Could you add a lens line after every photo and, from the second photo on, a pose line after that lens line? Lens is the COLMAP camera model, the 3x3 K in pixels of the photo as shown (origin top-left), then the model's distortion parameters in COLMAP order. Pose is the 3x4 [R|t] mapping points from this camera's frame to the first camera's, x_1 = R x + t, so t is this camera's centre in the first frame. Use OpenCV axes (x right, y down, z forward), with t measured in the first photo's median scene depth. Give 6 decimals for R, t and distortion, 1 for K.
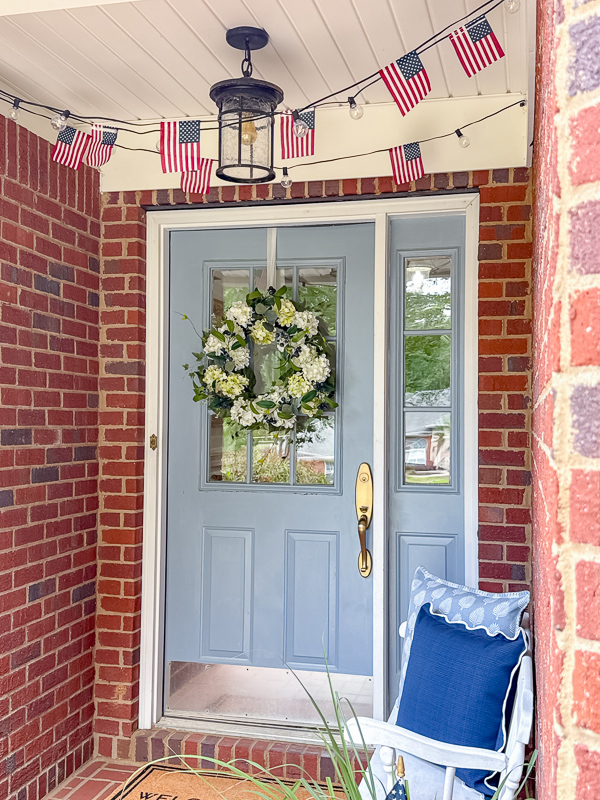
lens RADIAL K [[913.4, 0, 296.8], [0, 913.4, 399.8], [0, 0, 1]] dist [0.083632, 0.000000]
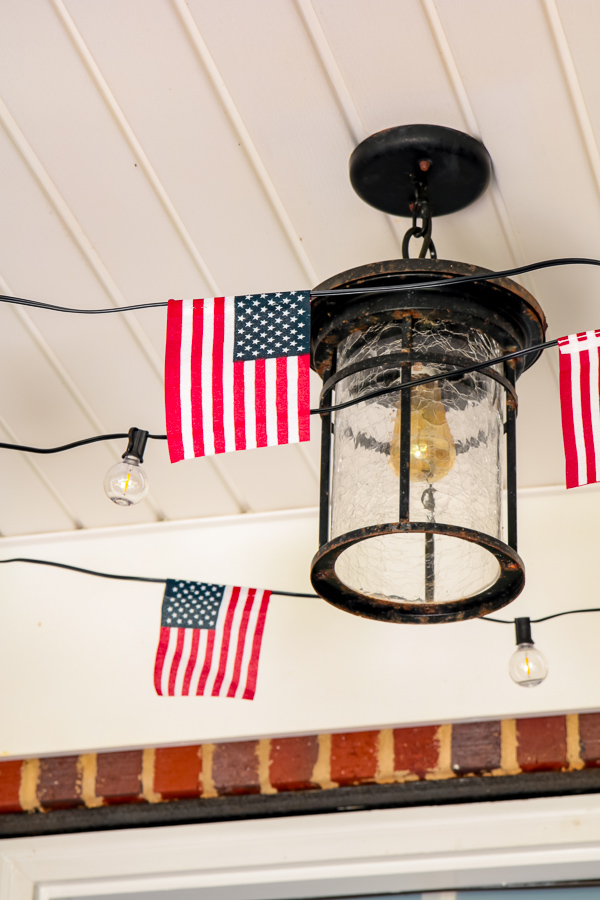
lens RADIAL K [[2903.8, 0, 300.8], [0, 2903.8, 450.4], [0, 0, 1]] dist [0.397689, 0.000000]
pose [[0.999914, 0.011238, -0.006833, -0.068761], [-0.013105, 0.895361, -0.445149, 0.093796], [0.001115, 0.445200, 0.895430, 0.150740]]
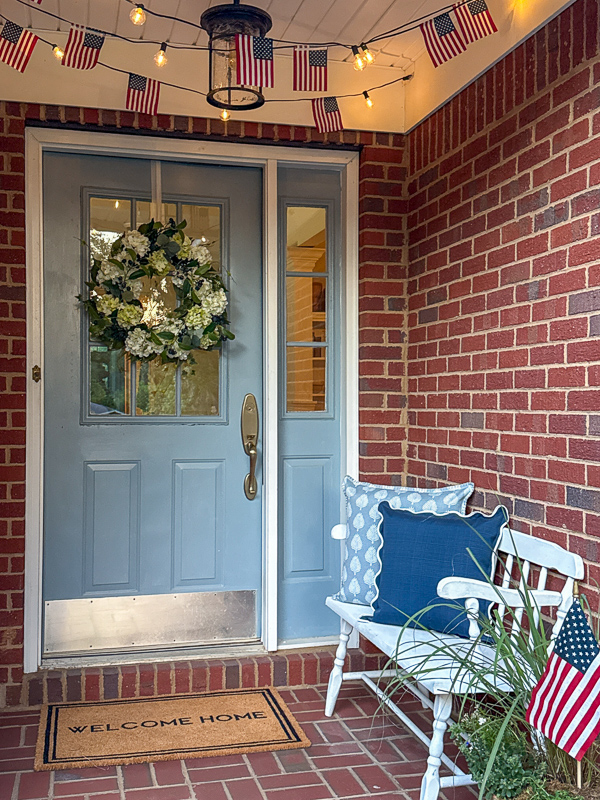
lens RADIAL K [[894.2, 0, 303.8], [0, 894.2, 399.7], [0, 0, 1]] dist [0.096425, 0.000000]
pose [[0.878295, -0.005723, 0.478085, -0.383877], [-0.005524, 0.999740, 0.022115, 0.054595], [-0.478087, -0.022065, 0.878035, 0.050790]]
